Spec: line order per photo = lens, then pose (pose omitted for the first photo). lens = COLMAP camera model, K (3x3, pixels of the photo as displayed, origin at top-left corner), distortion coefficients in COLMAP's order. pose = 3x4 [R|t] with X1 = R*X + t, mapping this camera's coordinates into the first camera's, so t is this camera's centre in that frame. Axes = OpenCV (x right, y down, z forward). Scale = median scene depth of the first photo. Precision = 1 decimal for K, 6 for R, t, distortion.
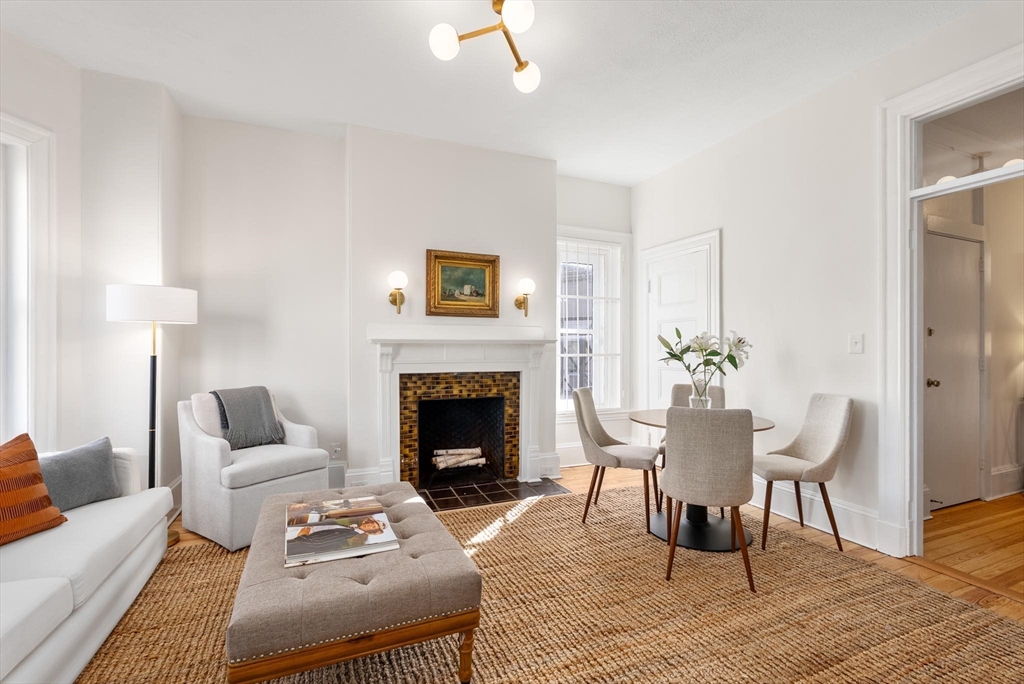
lens RADIAL K [[457.5, 0, 511.2], [0, 457.5, 346.4], [0, 0, 1]] dist [-0.003390, 0.001882]
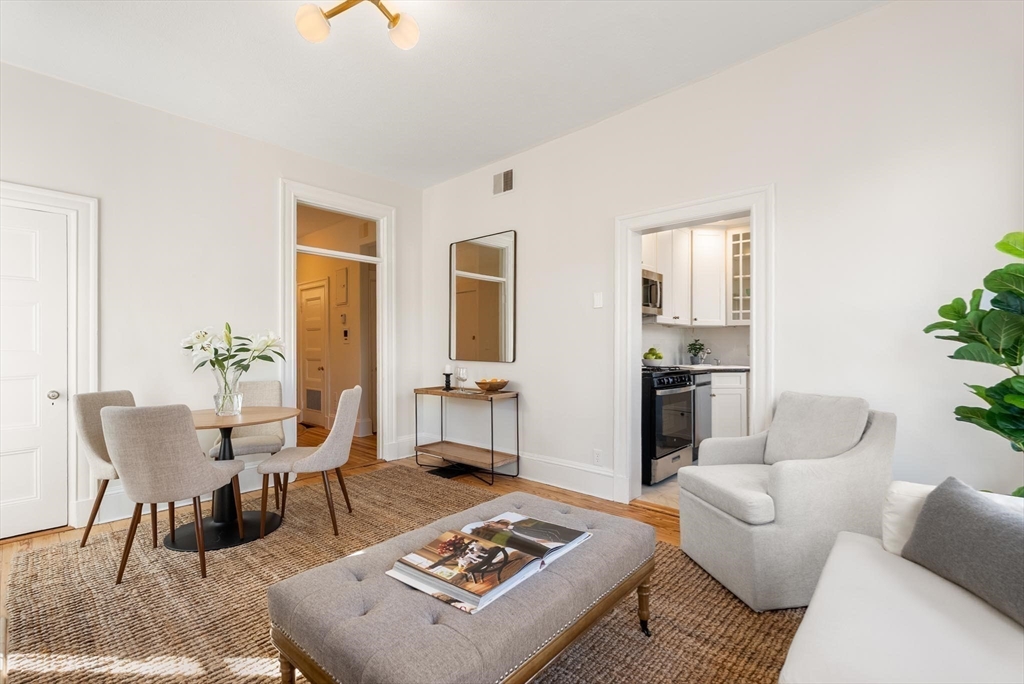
lens RADIAL K [[457.5, 0, 511.8], [0, 457.5, 341.5], [0, 0, 1]] dist [-0.003390, 0.001882]
pose [[-0.424383, 0.009469, 0.905433, -0.602237], [0.001707, 0.999952, -0.009657, 0.005932], [-0.905481, -0.002553, -0.424378, 0.693246]]
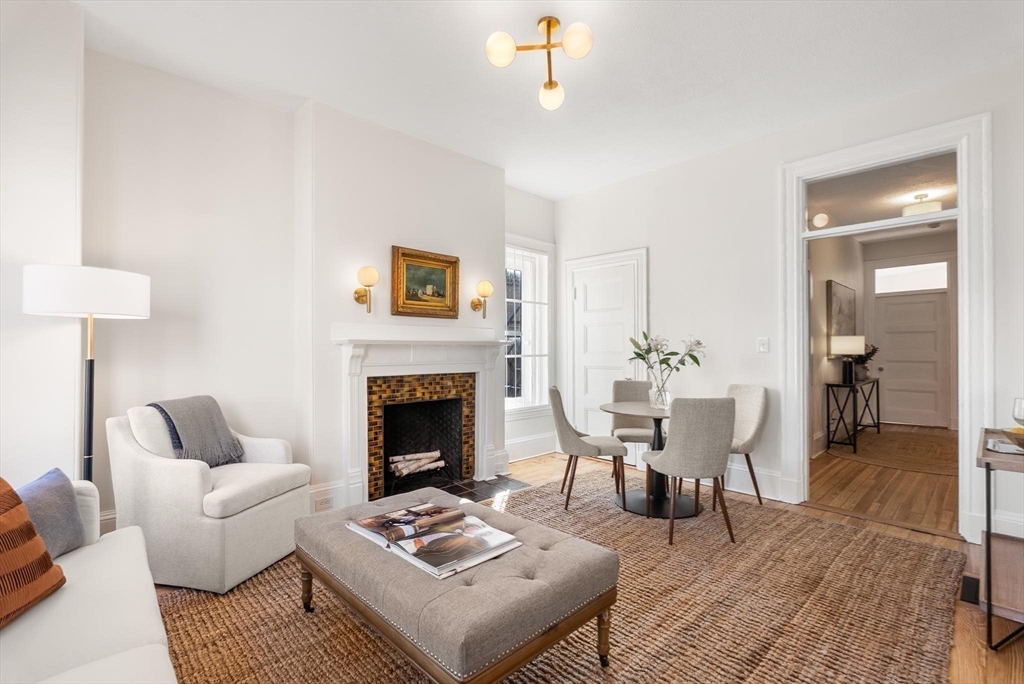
lens RADIAL K [[457.5, 0, 510.8], [0, 457.5, 346.4], [0, 0, 1]] dist [-0.003390, 0.001882]
pose [[0.936047, 0.000359, 0.351874, -0.290501], [0.001045, 0.999992, -0.003799, 0.001205], [-0.351872, 0.003924, 0.936040, 0.023554]]
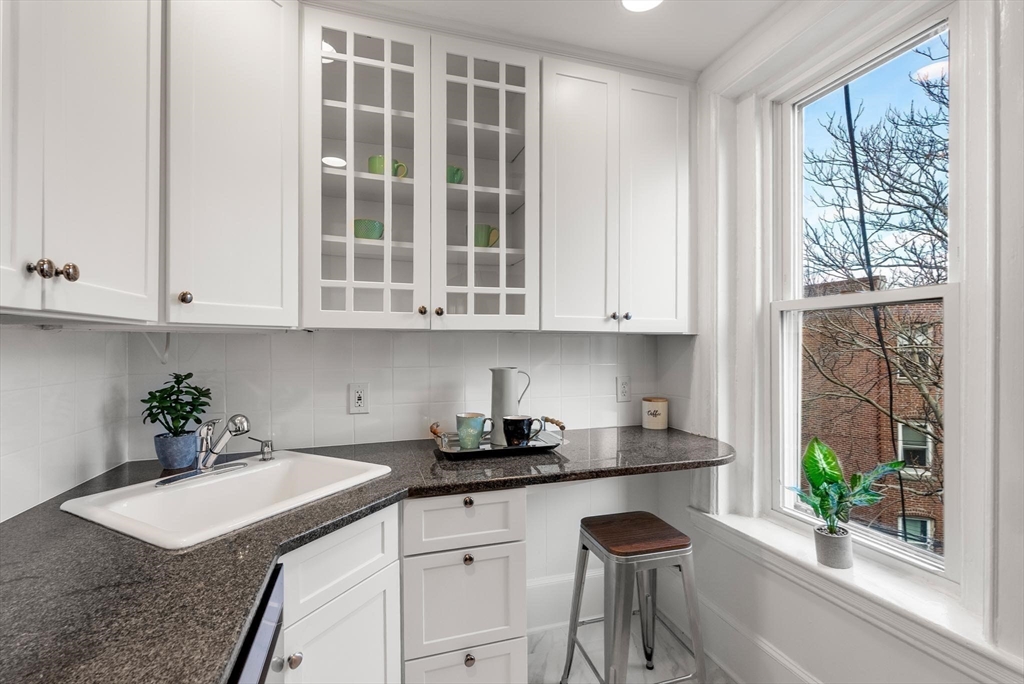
lens RADIAL K [[457.5, 0, 513.5], [0, 457.5, 340.5], [0, 0, 1]] dist [-0.003390, 0.001882]
pose [[-0.996336, 0.007948, 0.085153, 0.150376], [0.007433, 0.999952, -0.006365, -0.039027], [-0.085199, -0.005708, -0.996348, -0.091582]]
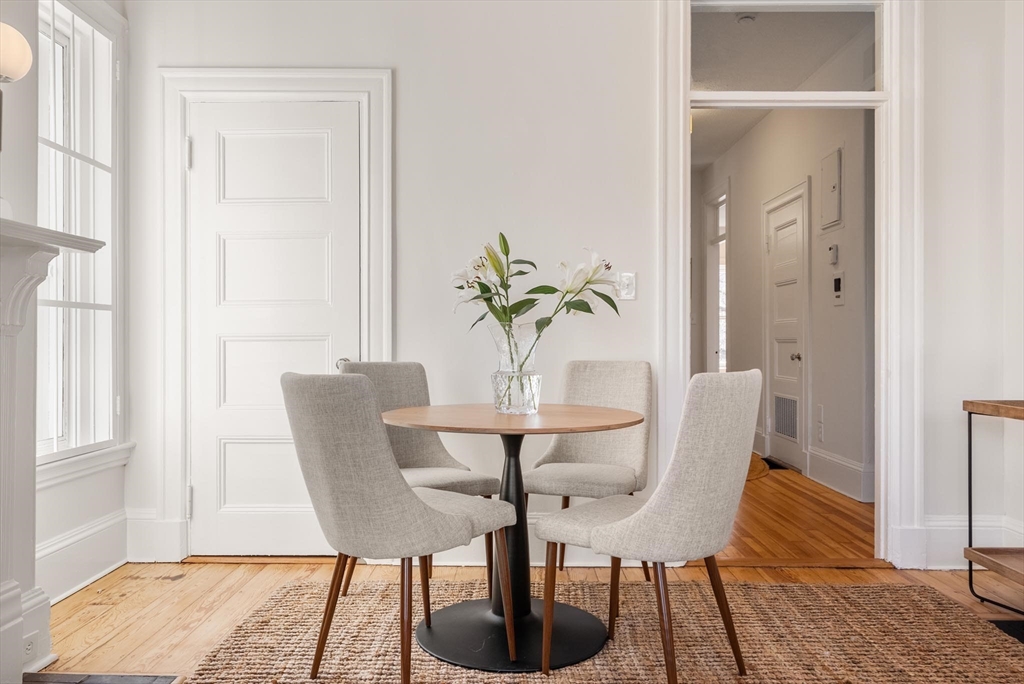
lens RADIAL K [[756.4, 0, 514.7], [0, 756.4, 339.0], [0, 0, 1]] dist [0.003304, -0.001242]
pose [[0.396556, 0.001148, 0.918010, -0.302475], [-0.004411, 0.999990, 0.000655, 0.057190], [-0.918000, -0.004309, 0.396557, 0.530012]]
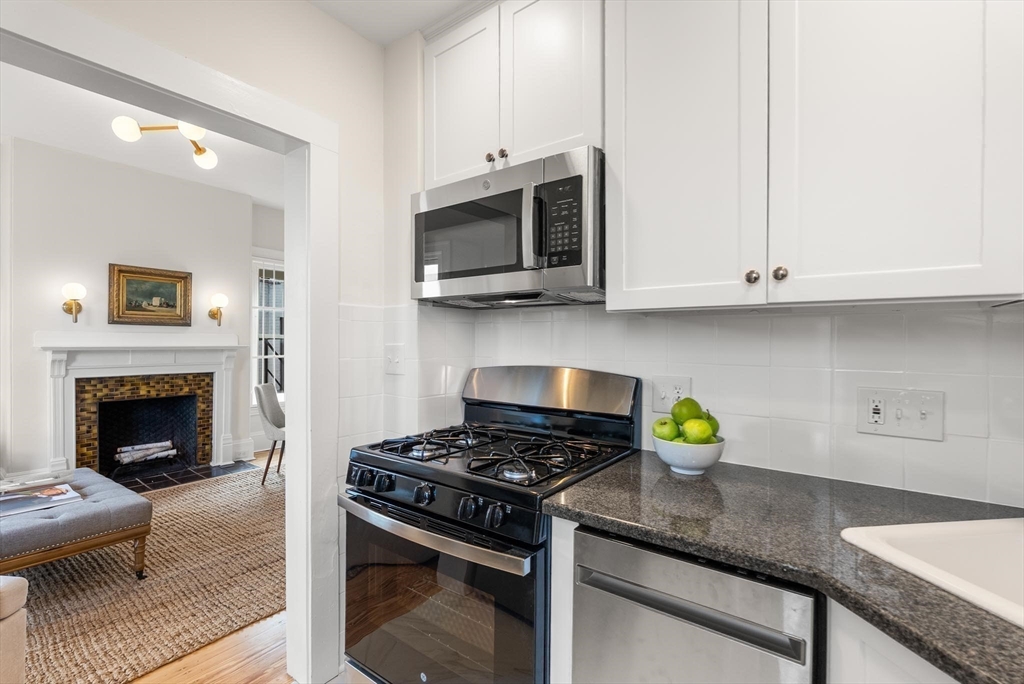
lens RADIAL K [[457.5, 0, 514.2], [0, 457.5, 341.4], [0, 0, 1]] dist [-0.003390, 0.001882]
pose [[0.856833, 0.003072, 0.515586, 0.082834], [-0.003914, 0.999992, 0.000546, -0.030600], [-0.515580, -0.002486, 0.856838, -0.438100]]
